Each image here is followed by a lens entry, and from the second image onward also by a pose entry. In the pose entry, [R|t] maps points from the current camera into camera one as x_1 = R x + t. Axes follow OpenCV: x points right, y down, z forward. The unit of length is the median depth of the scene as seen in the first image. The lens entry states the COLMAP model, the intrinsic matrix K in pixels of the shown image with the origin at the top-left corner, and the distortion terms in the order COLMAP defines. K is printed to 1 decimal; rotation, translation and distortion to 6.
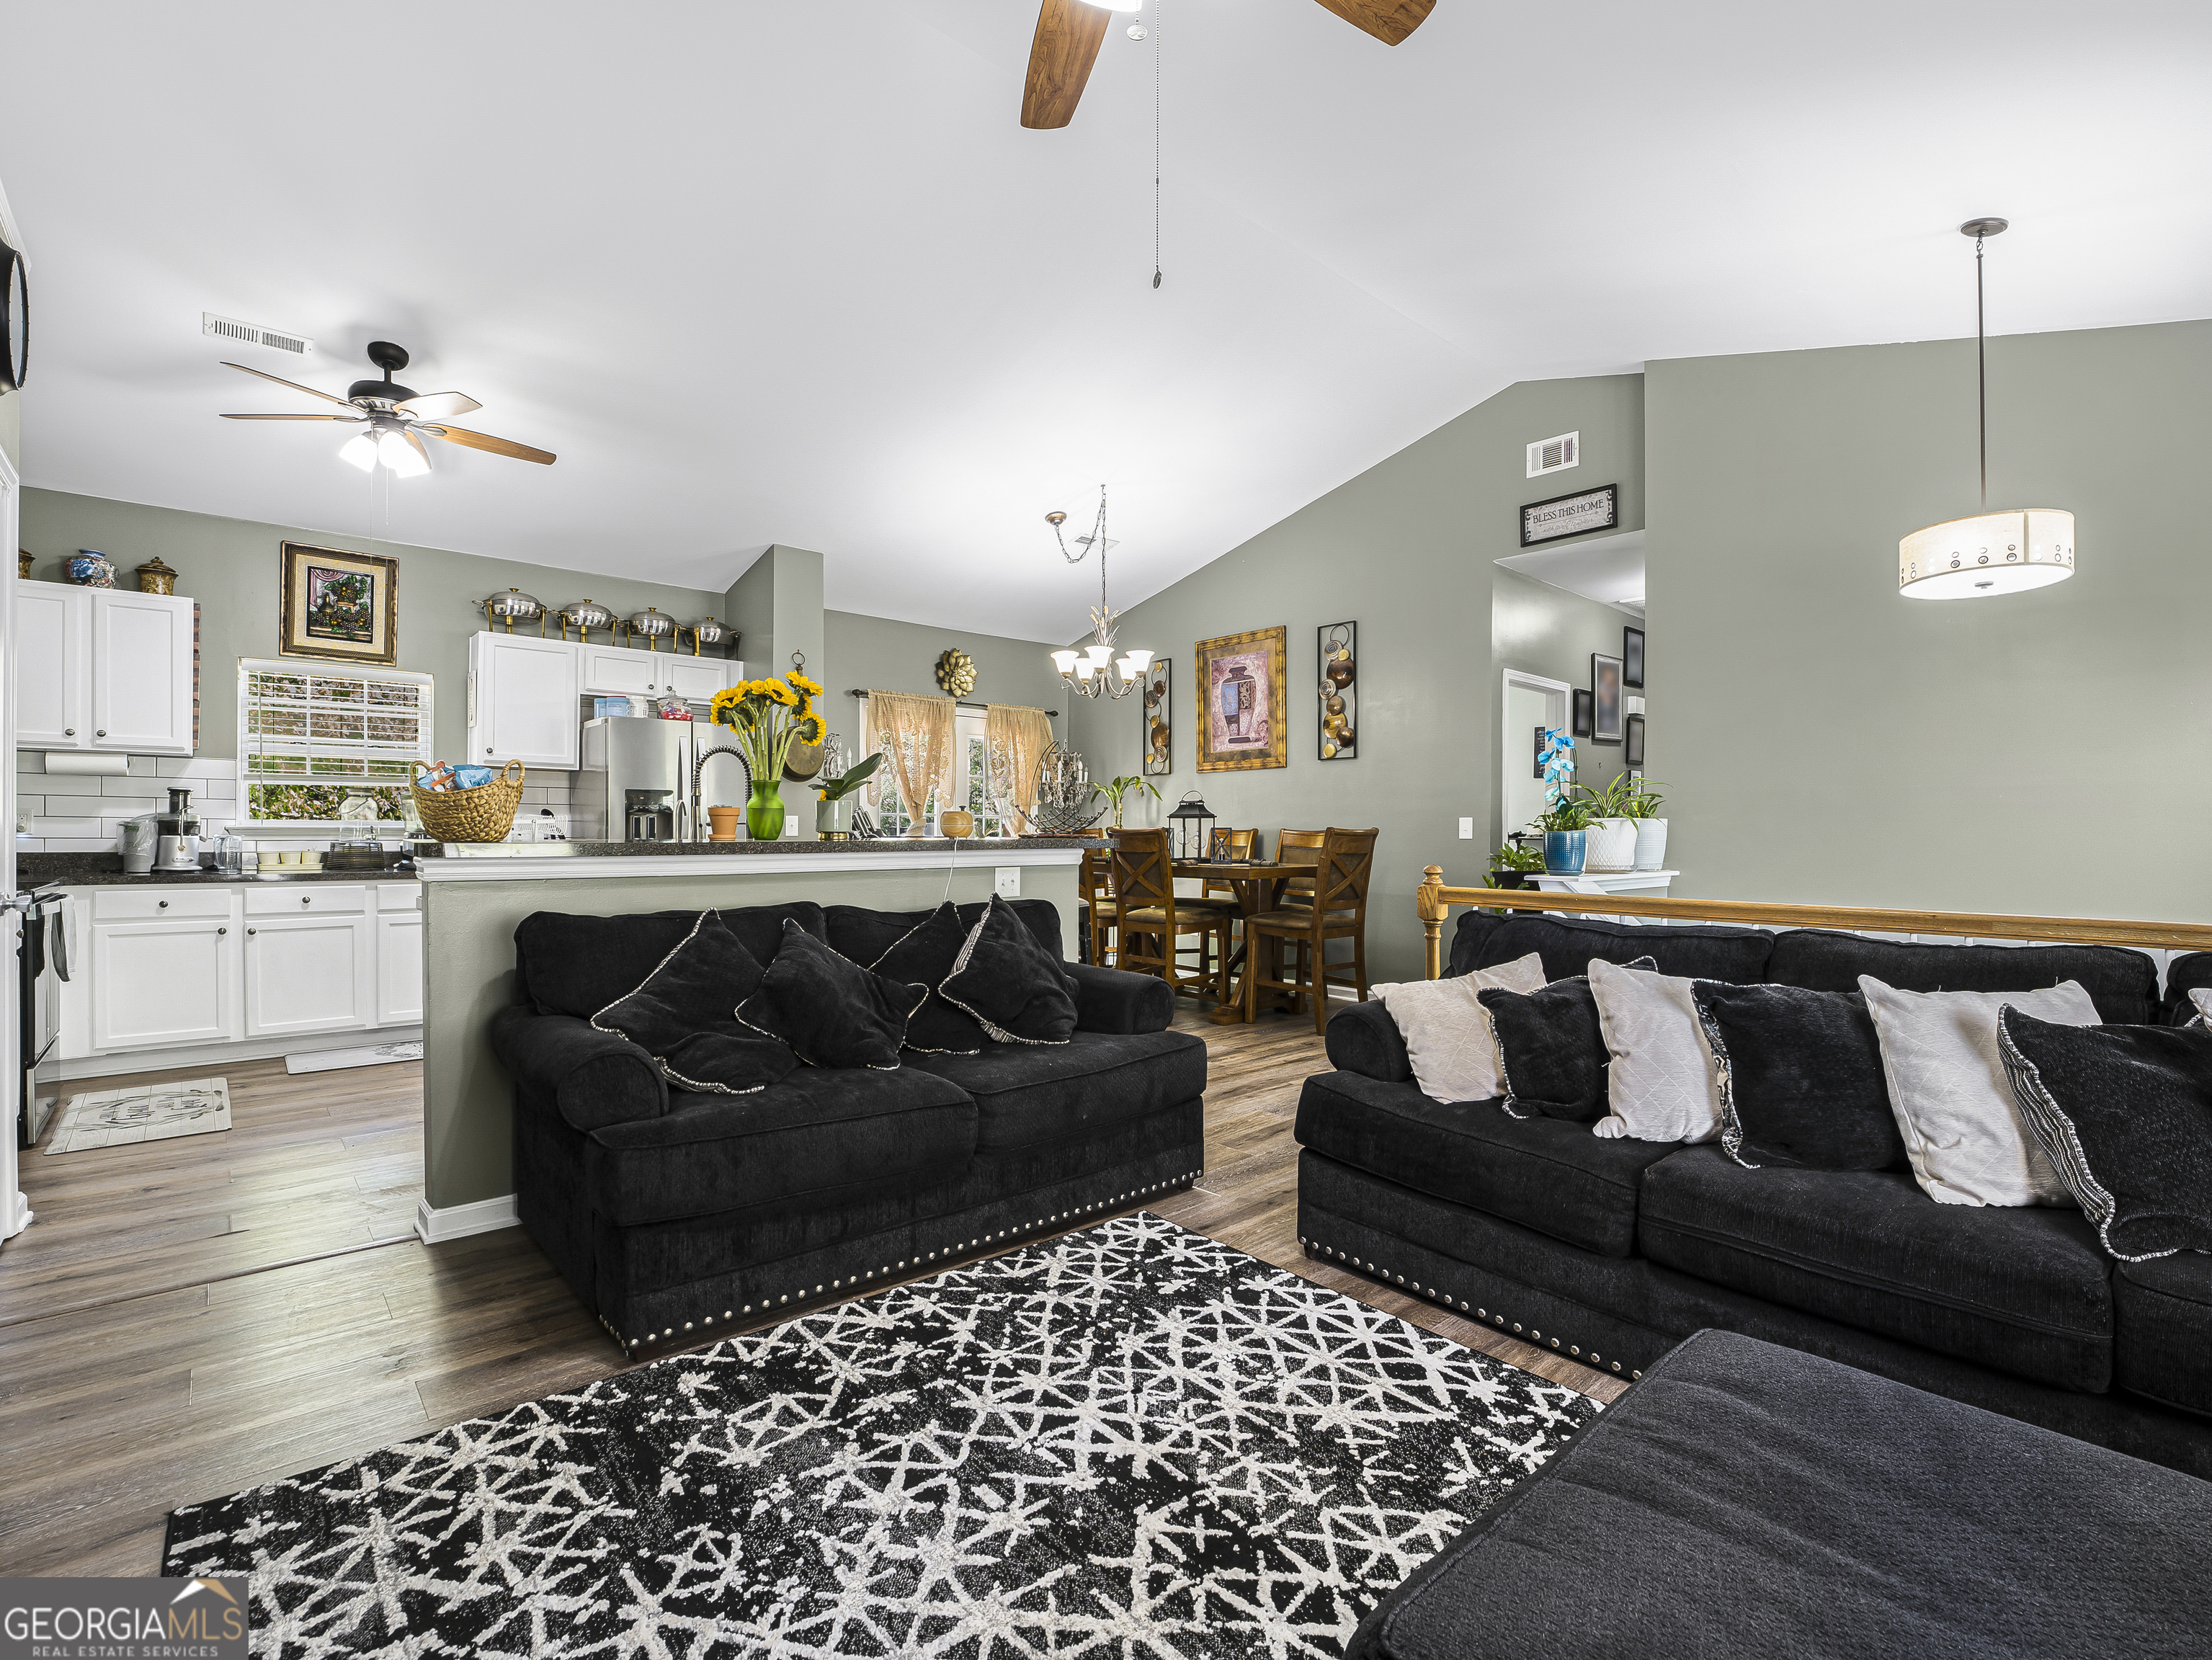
lens RADIAL K [[1021.8, 0, 1121.8], [0, 1021.8, 839.4], [0, 0, 1]] dist [-0.029997, 0.002221]
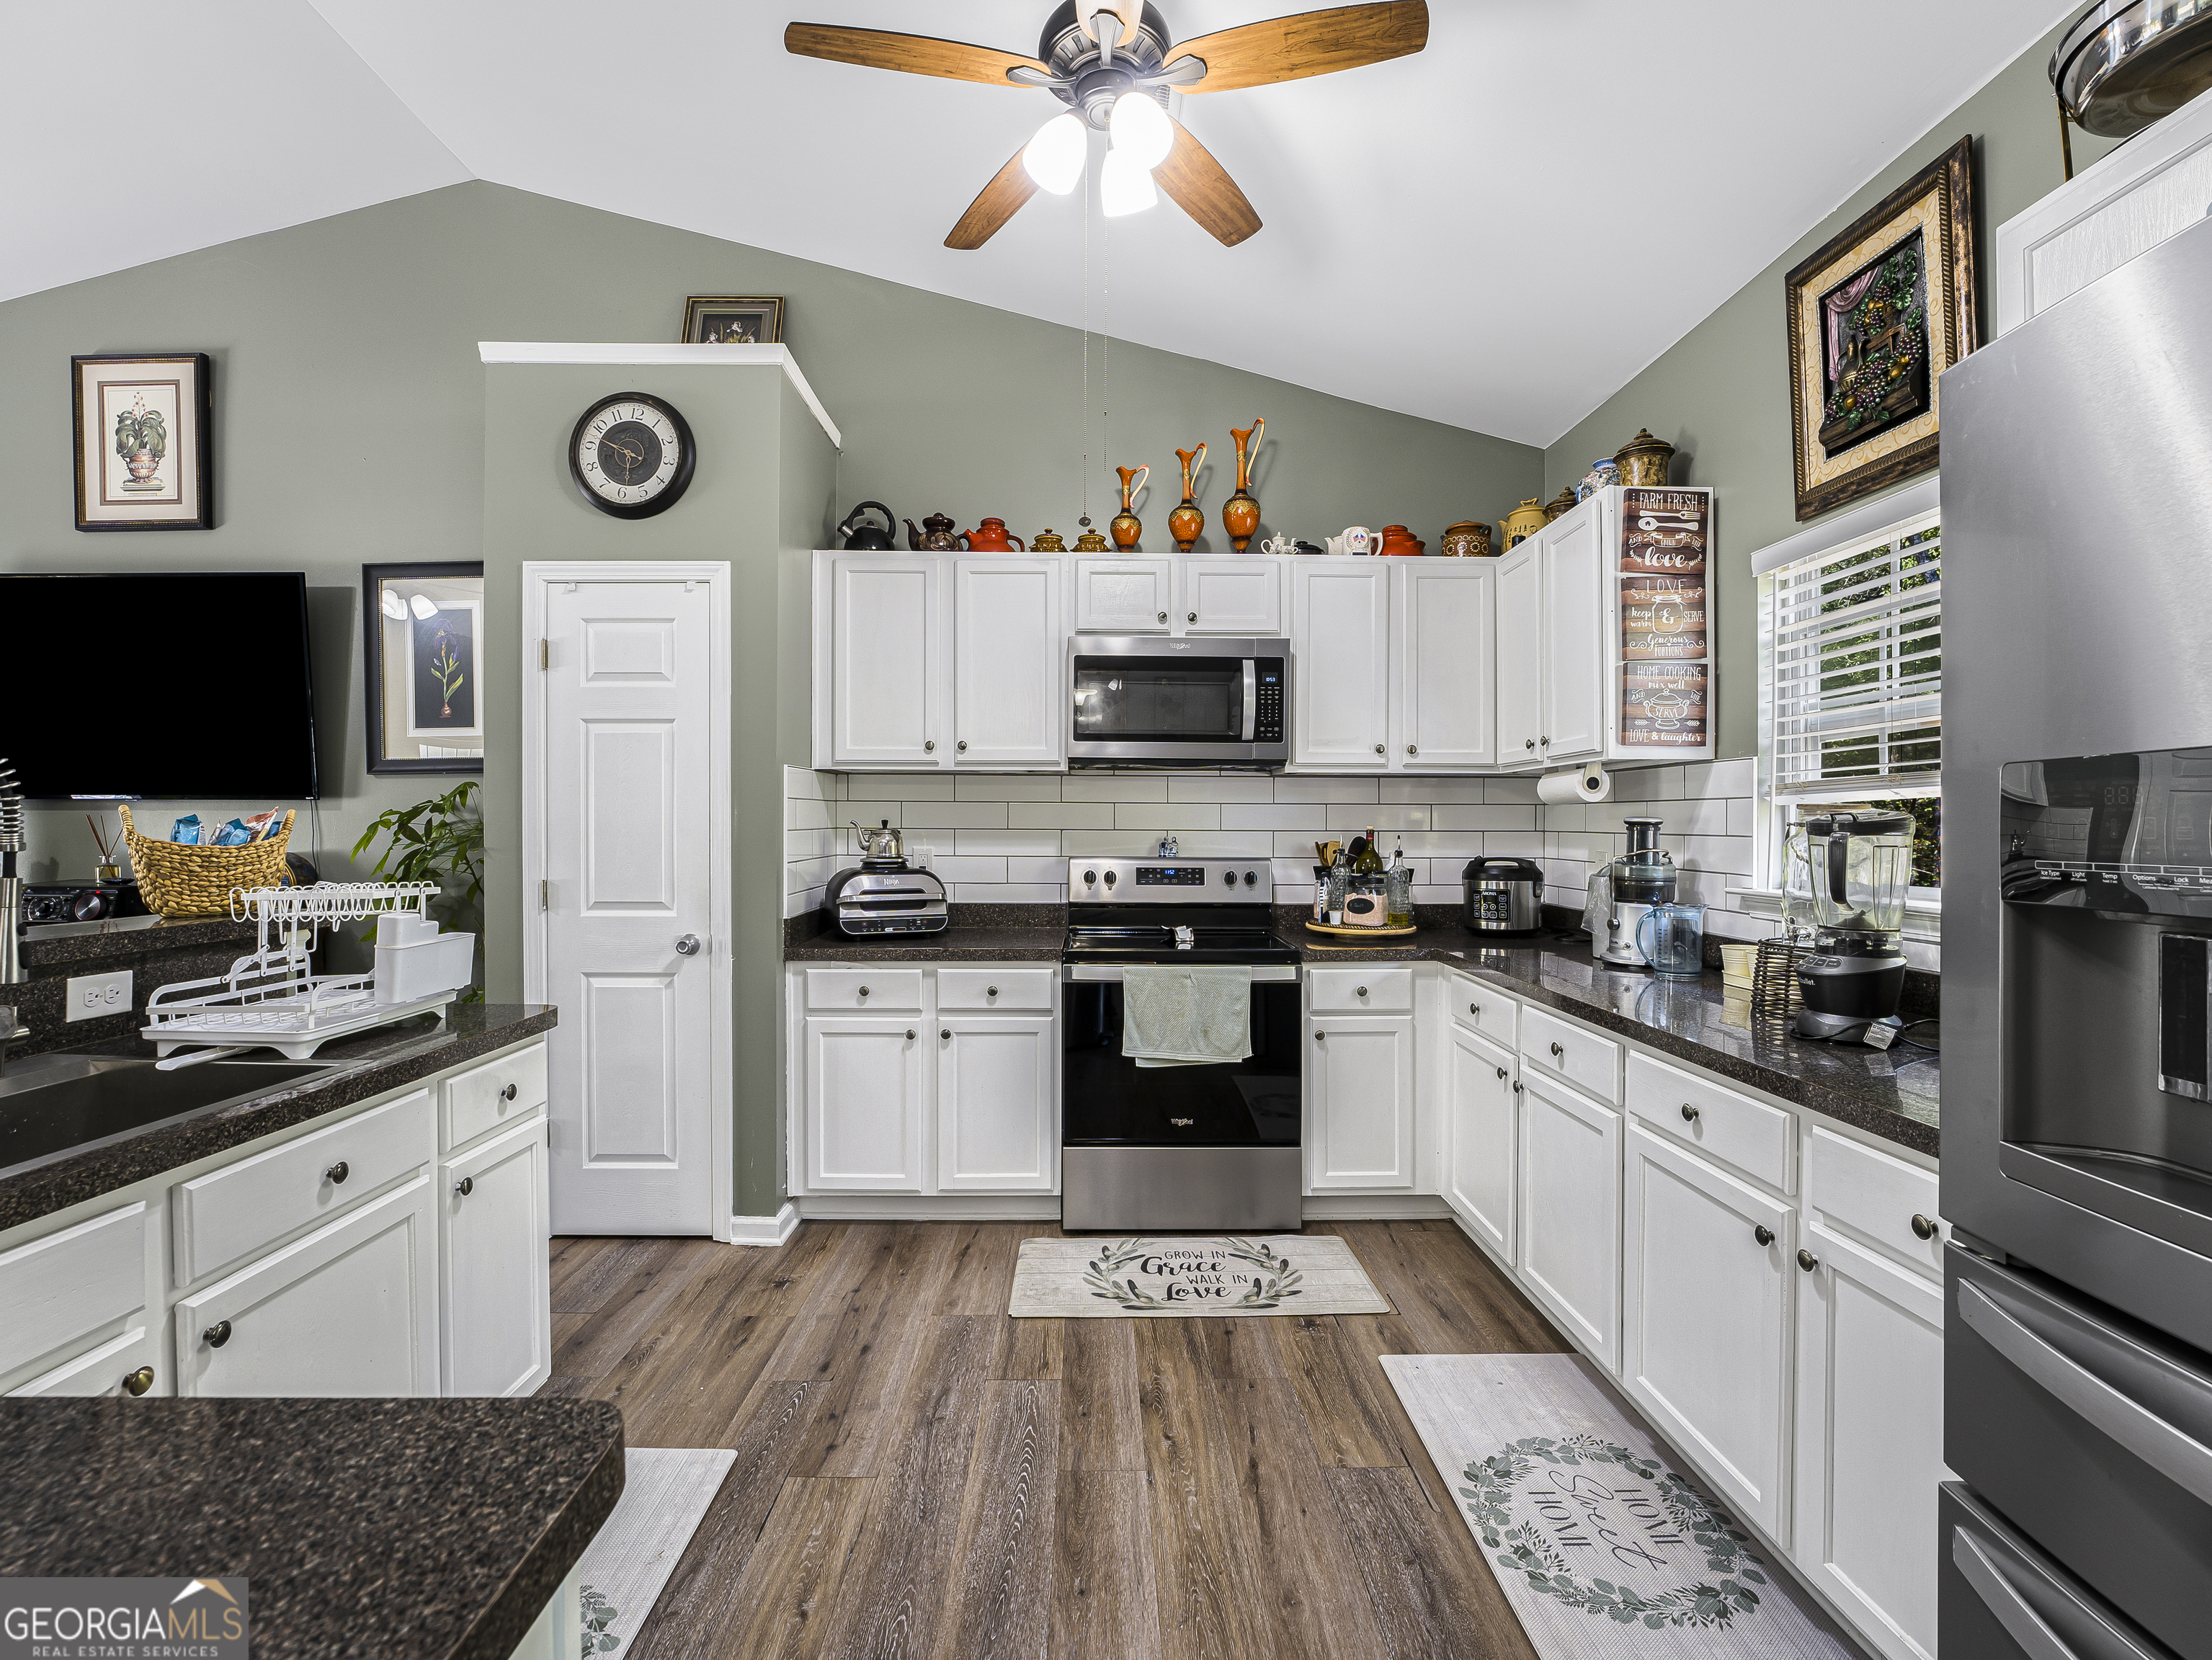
lens RADIAL K [[1021.8, 0, 1099.7], [0, 1021.8, 832.4], [0, 0, 1]] dist [-0.029997, 0.002221]
pose [[-0.669315, -0.005882, -0.742955, -0.613633], [-0.016693, 0.999835, 0.007123, -0.085081], [0.742791, 0.017170, -0.669303, 2.298008]]
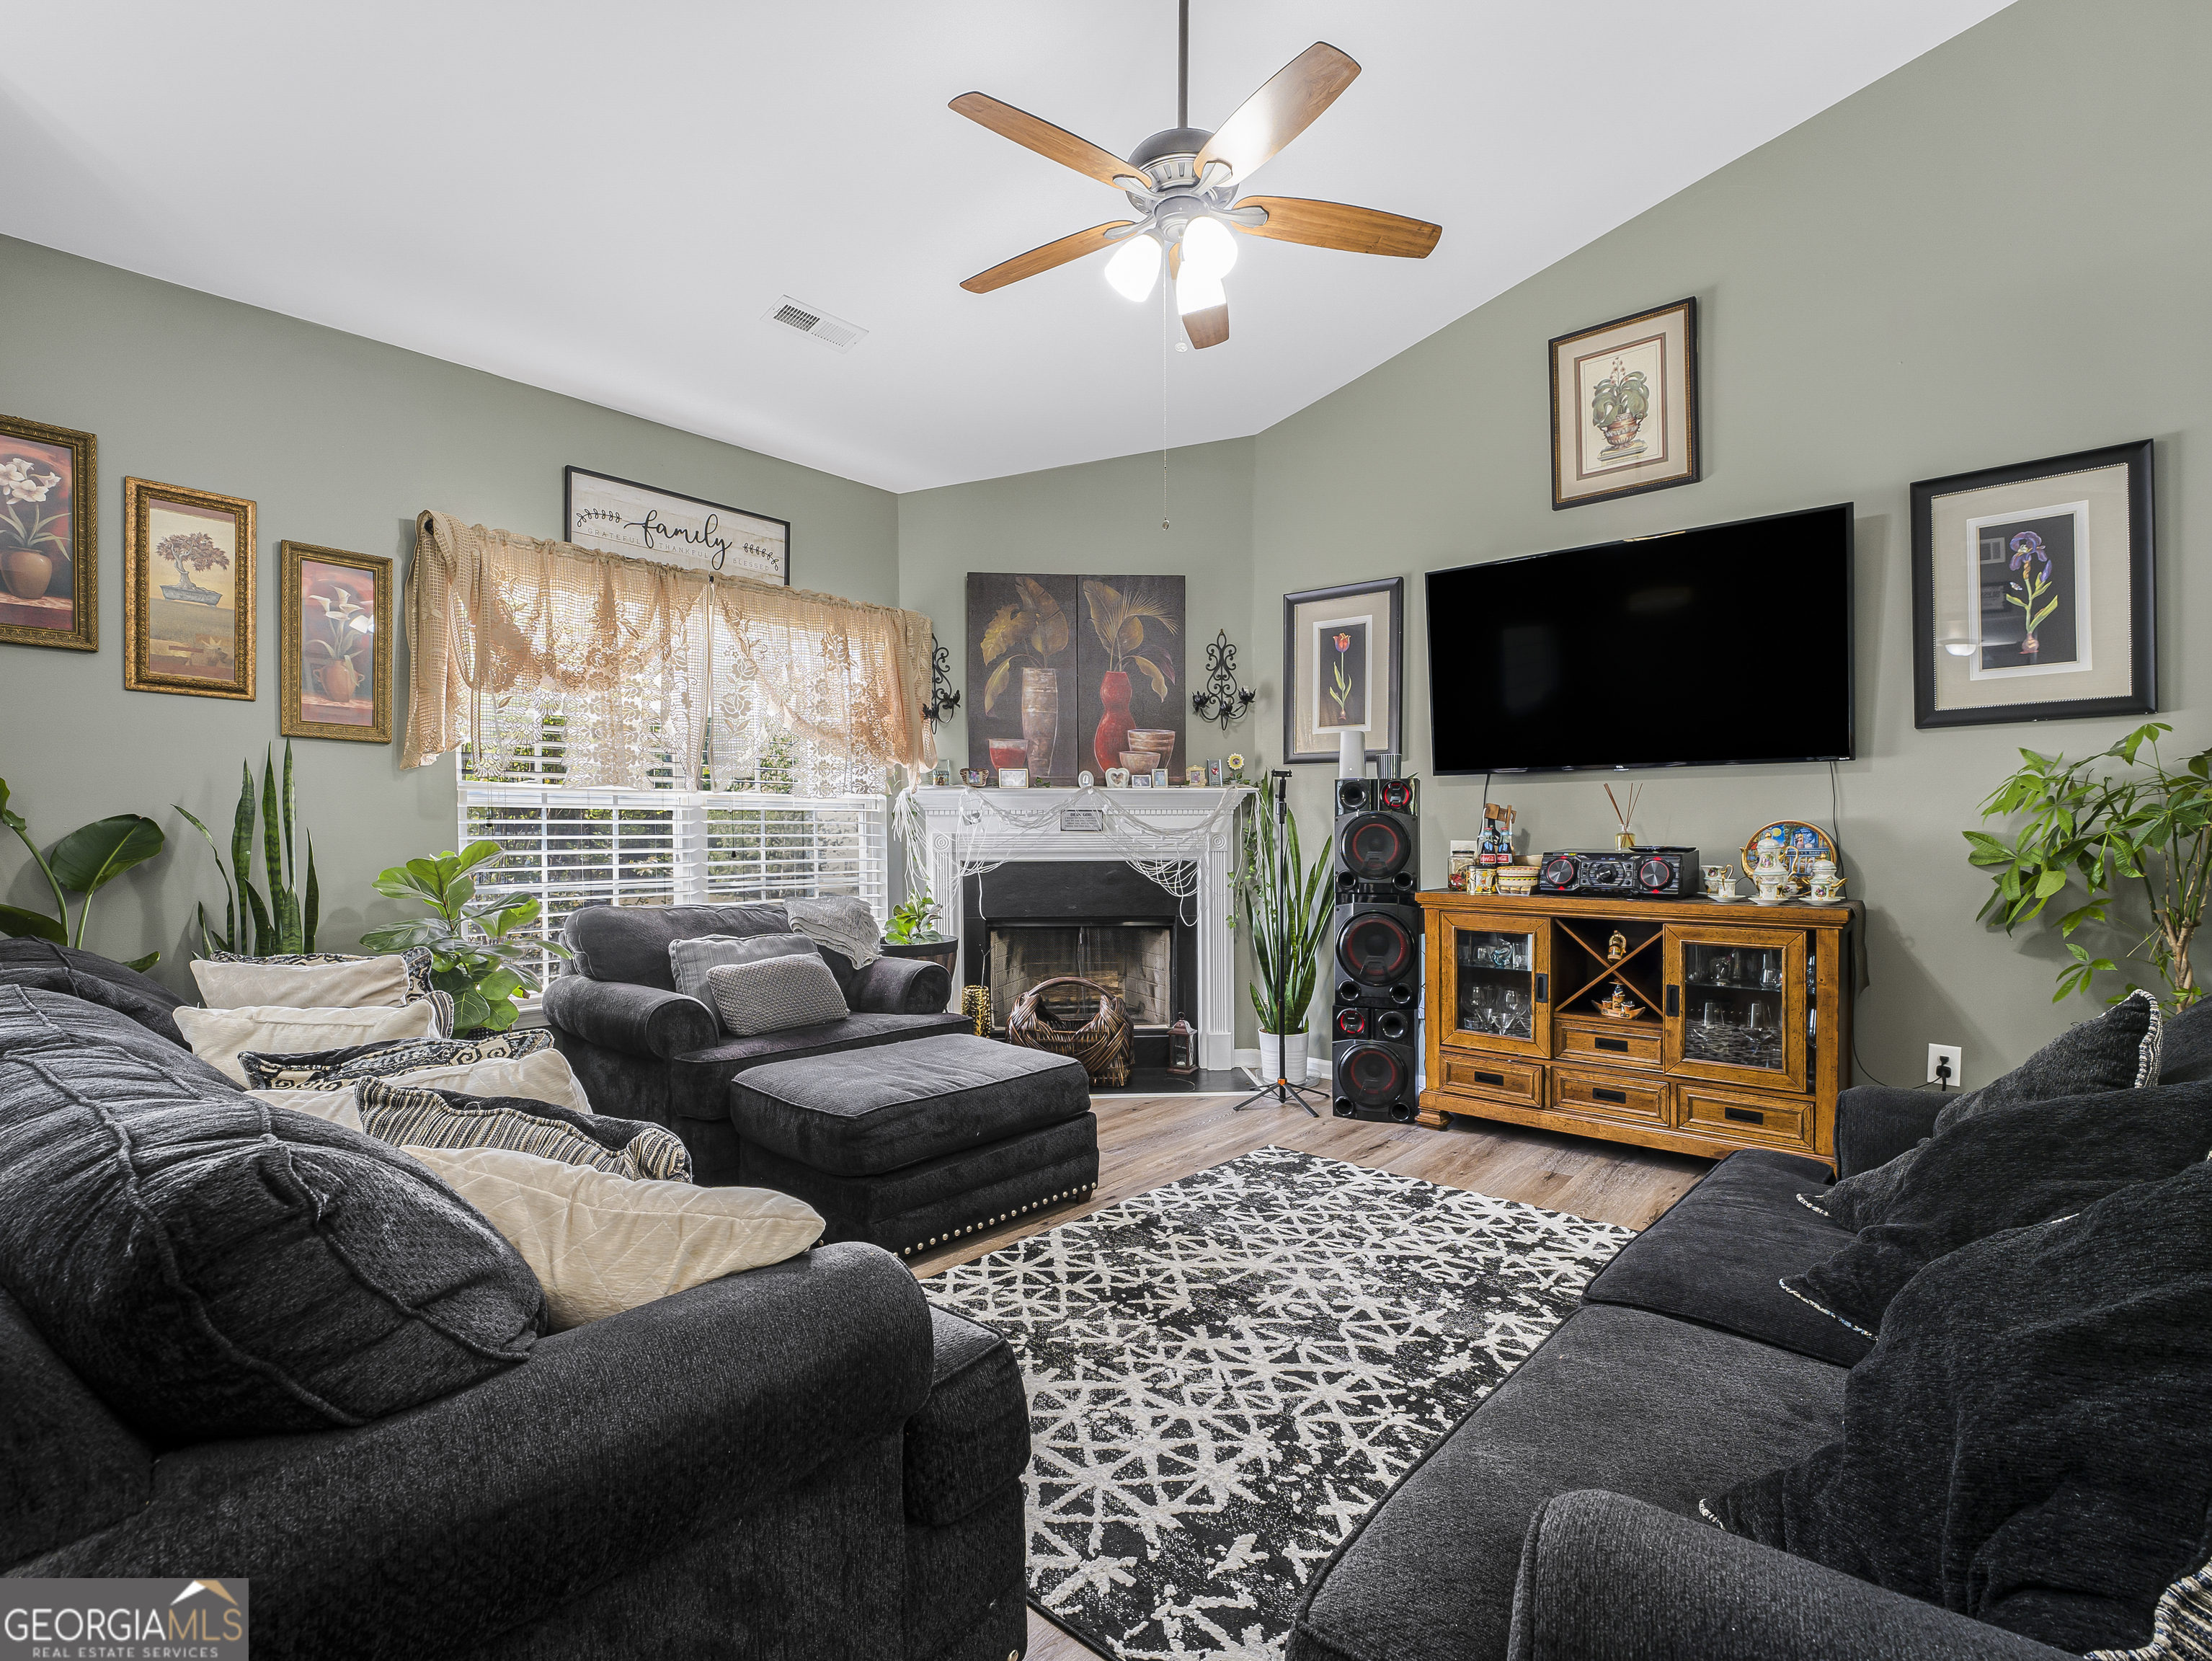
lens RADIAL K [[1044.4, 0, 1097.4], [0, 1044.4, 845.6], [0, 0, 1]] dist [-0.023415, -0.000887]
pose [[-0.993765, -0.002246, -0.111468, 0.214959], [-0.004600, 0.999772, 0.020864, -0.012942], [0.111396, 0.021247, -0.993549, 1.654100]]
